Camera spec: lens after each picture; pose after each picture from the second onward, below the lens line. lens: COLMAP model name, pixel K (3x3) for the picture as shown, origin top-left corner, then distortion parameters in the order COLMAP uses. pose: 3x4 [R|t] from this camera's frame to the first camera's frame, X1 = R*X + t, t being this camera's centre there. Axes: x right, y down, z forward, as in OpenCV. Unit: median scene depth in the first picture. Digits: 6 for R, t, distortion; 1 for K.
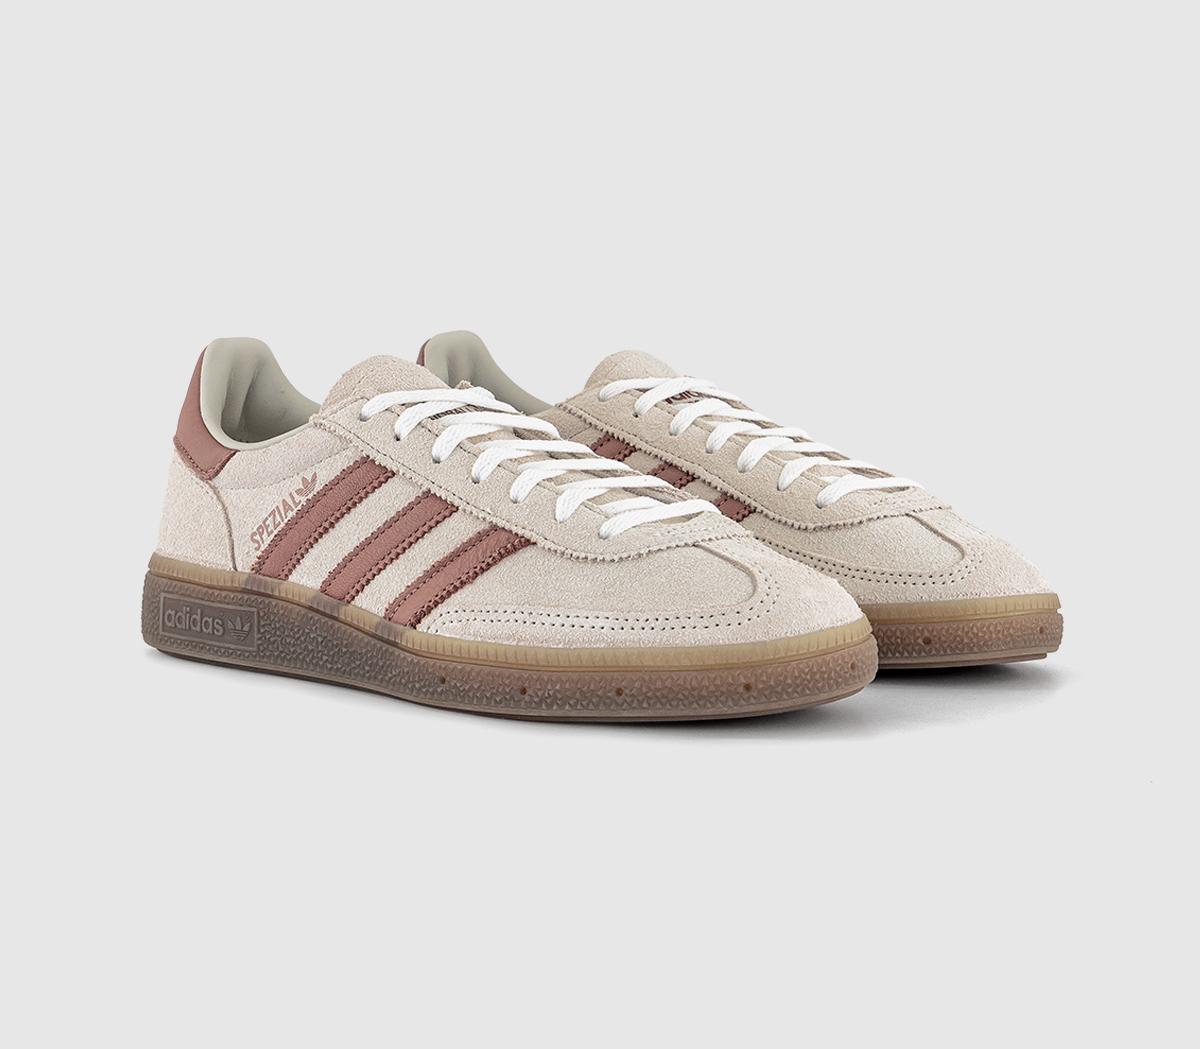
lens RADIAL K [[2217.3, 0, 600.0], [0, 2217.3, 524.5], [0, 0, 1]] dist [0.022715, 0.062392]
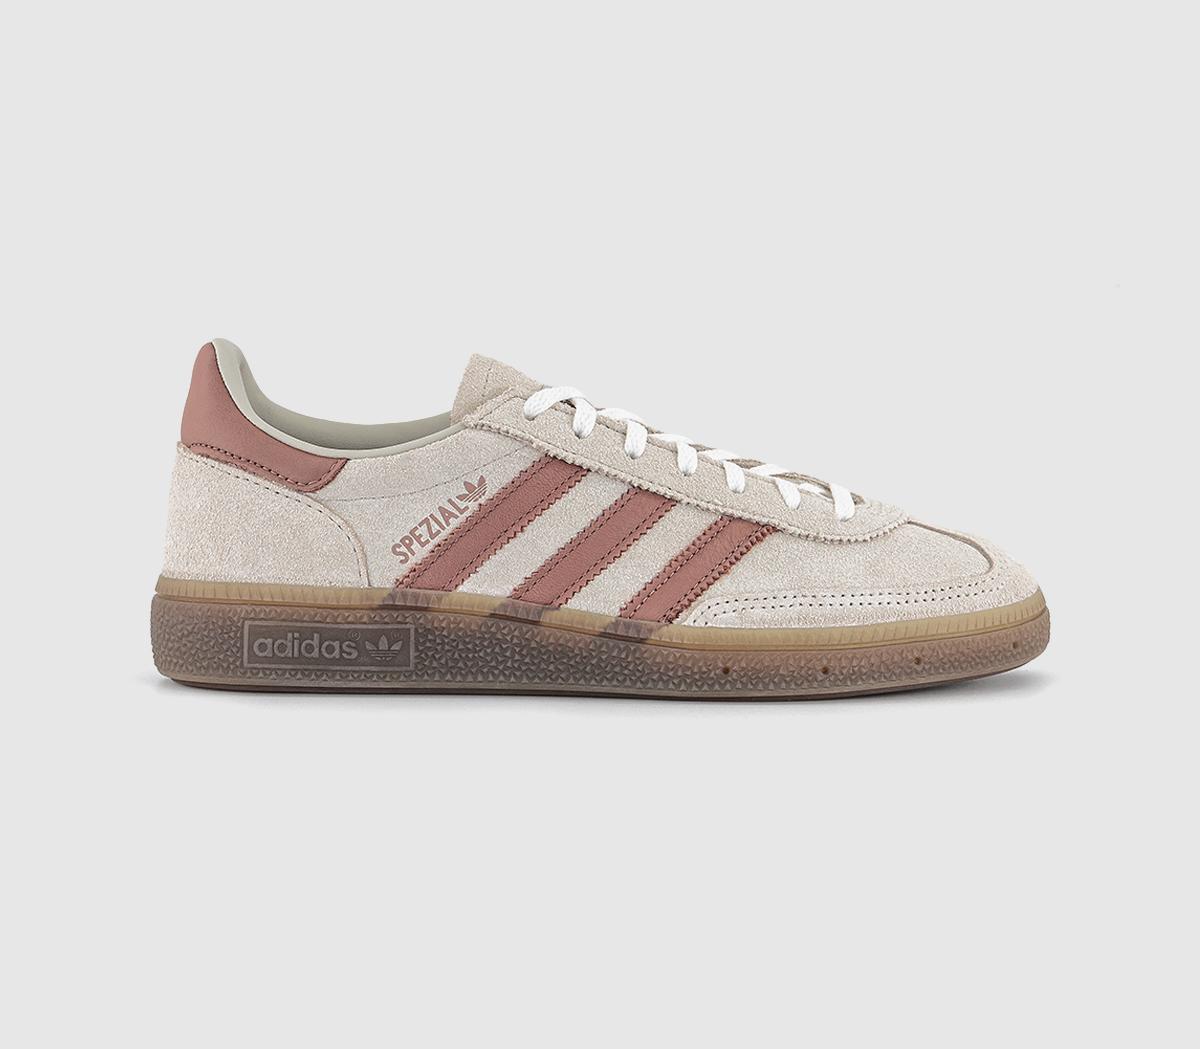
lens RADIAL K [[2217.3, 0, 600.0], [0, 2217.3, 524.5], [0, 0, 1]] dist [0.022715, 0.062392]
pose [[0.810599, -0.059712, 0.582550, -0.640514], [0.062794, 0.997915, 0.014913, -0.013551], [-0.582226, 0.024492, 0.812658, 0.192668]]
